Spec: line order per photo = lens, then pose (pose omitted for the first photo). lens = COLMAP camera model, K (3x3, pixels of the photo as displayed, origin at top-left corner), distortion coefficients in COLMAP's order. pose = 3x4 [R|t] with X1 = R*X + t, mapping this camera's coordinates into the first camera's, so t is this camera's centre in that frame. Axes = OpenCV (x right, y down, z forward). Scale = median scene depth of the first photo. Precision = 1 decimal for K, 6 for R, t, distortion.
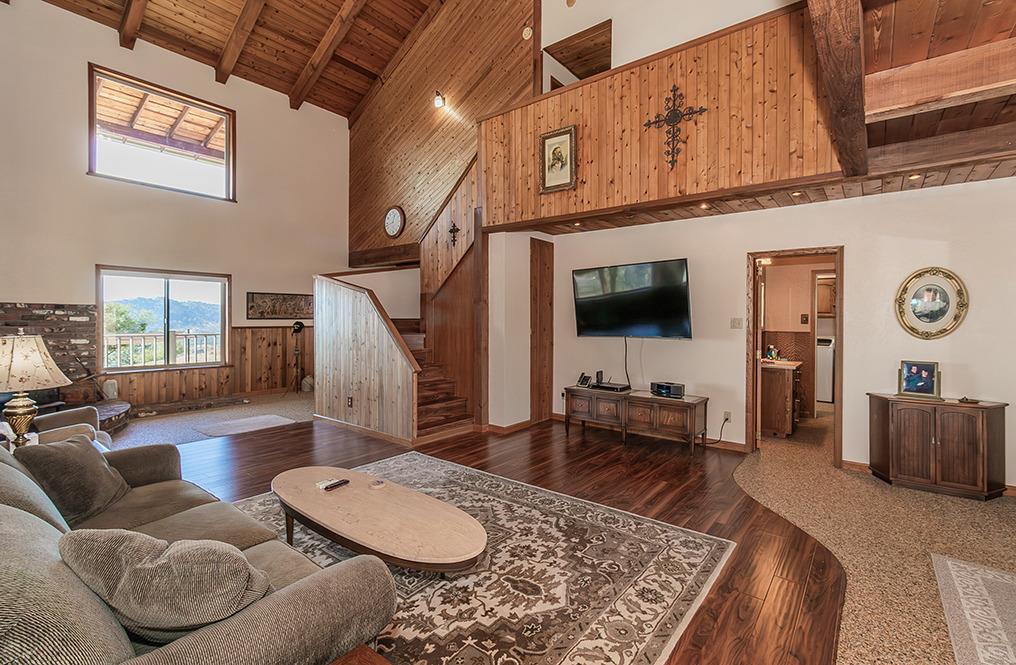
lens RADIAL K [[459.4, 0, 506.3], [0, 459.4, 326.4], [0, 0, 1]] dist [-0.000024, 0.000403]
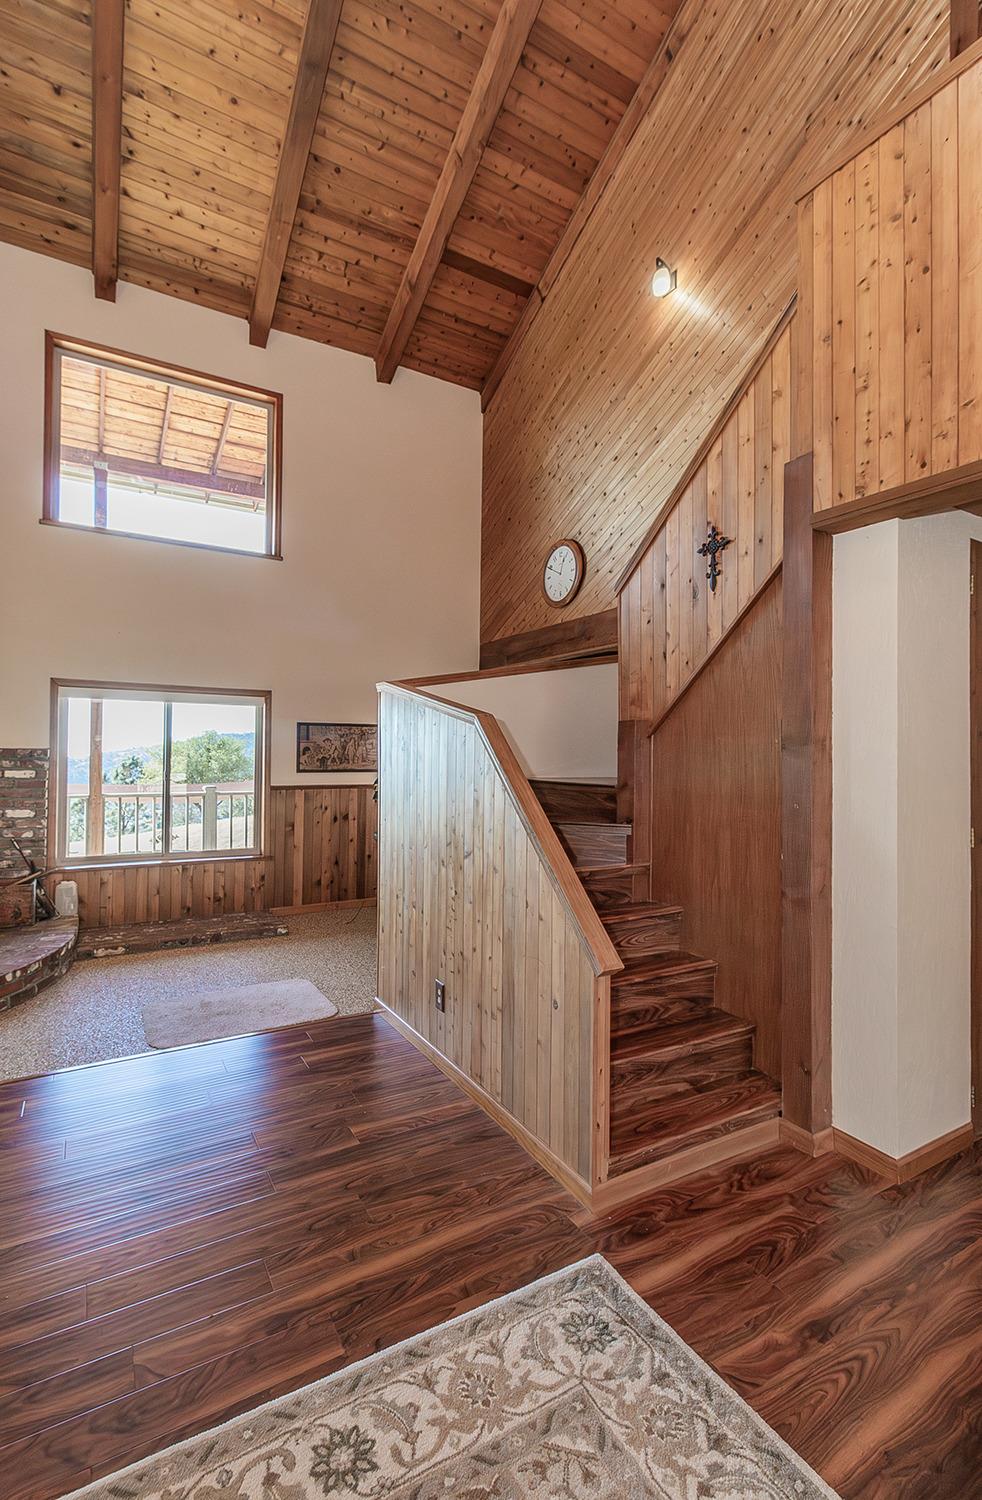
lens RADIAL K [[678.2, 0, 480.3], [0, 678.2, 751.0], [0, 0, 1]] dist [-0.000024, 0.000403]
pose [[0.929810, 0.002032, -0.368034, -0.082670], [-0.010530, 0.999722, -0.021084, -0.032367], [0.367889, 0.023479, 0.929573, 0.414035]]
